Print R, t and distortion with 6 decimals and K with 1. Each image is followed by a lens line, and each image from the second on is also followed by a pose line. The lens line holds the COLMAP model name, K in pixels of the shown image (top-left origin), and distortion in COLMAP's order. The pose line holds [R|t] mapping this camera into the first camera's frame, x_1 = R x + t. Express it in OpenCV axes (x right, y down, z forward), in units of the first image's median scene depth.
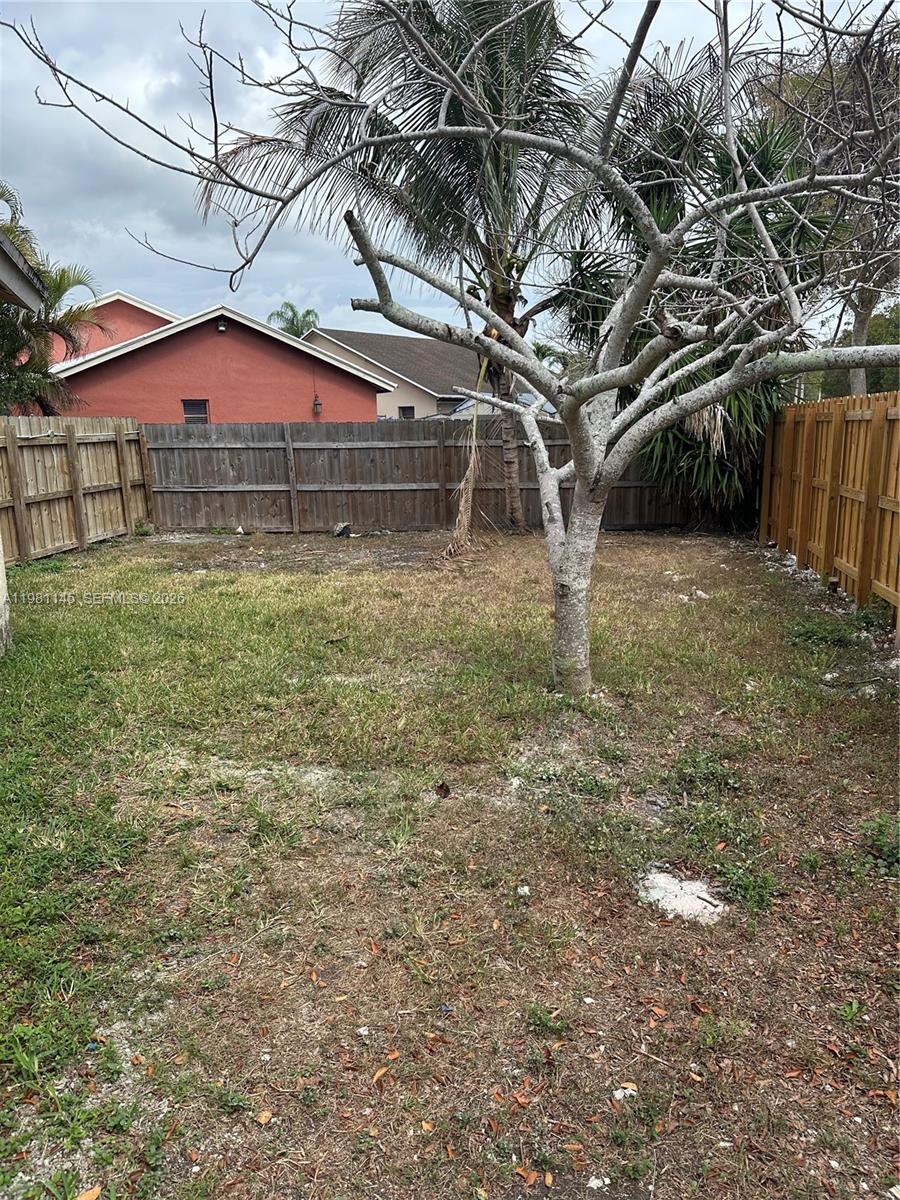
lens RADIAL K [[834.4, 0, 450.0], [0, 834.4, 600.0], [0, 0, 1]] dist [0.182853, -0.389634]
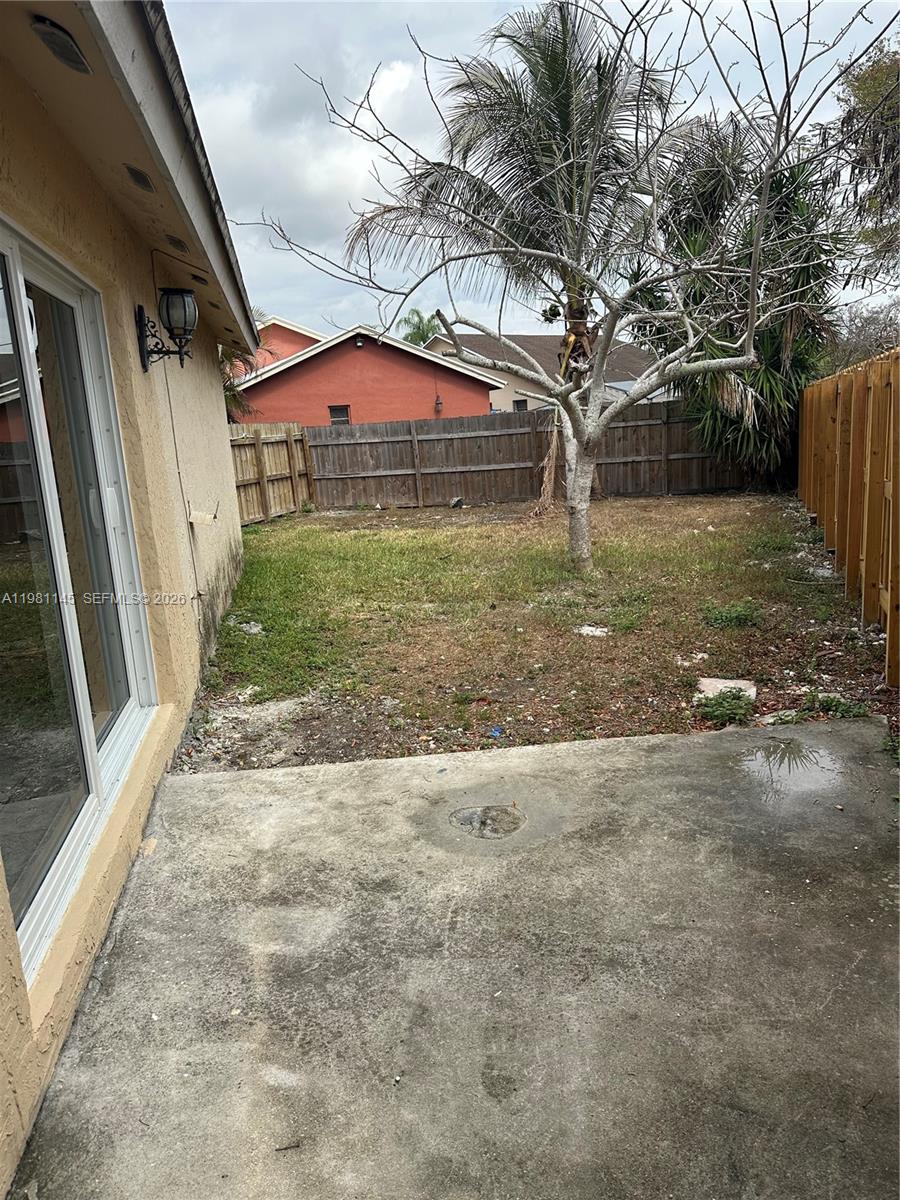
lens RADIAL K [[834.4, 0, 450.0], [0, 834.4, 600.0], [0, 0, 1]] dist [0.182853, -0.389634]
pose [[0.988182, -0.016475, -0.152398, 0.052175], [0.017662, 0.999823, 0.006436, 0.054865], [0.152265, -0.009052, 0.988298, -0.251103]]
